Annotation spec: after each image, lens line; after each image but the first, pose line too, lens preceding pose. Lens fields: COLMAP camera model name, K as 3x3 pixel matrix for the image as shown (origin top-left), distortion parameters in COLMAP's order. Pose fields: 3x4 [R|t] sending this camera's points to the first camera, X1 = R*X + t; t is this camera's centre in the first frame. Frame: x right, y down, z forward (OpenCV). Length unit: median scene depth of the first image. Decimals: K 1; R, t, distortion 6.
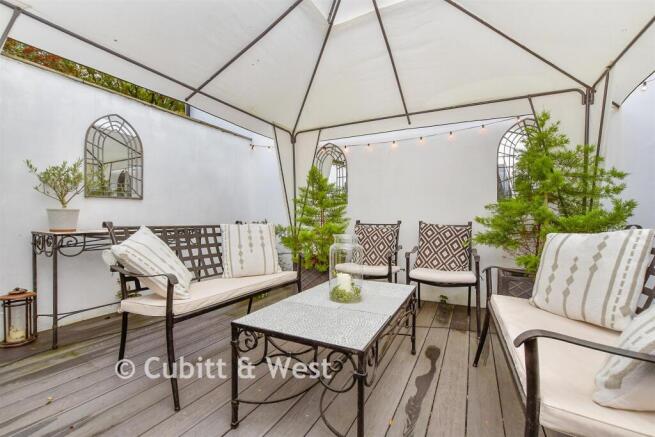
lens RADIAL K [[290.2, 0, 327.5], [0, 290.2, 218.5], [0, 0, 1]] dist [-0.012742, 0.000797]
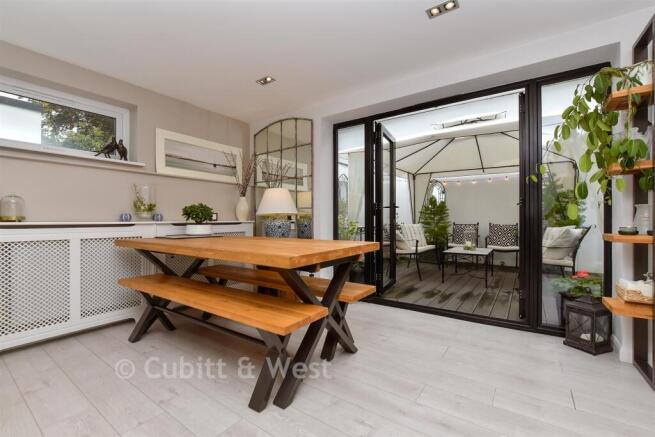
lens RADIAL K [[290.2, 0, 327.5], [0, 290.2, 218.5], [0, 0, 1]] dist [-0.012742, 0.000797]
pose [[0.990731, -0.002138, -0.135823, -0.508280], [0.001801, 0.999995, -0.002608, -0.015010], [0.135828, 0.002339, 0.990730, -1.096427]]
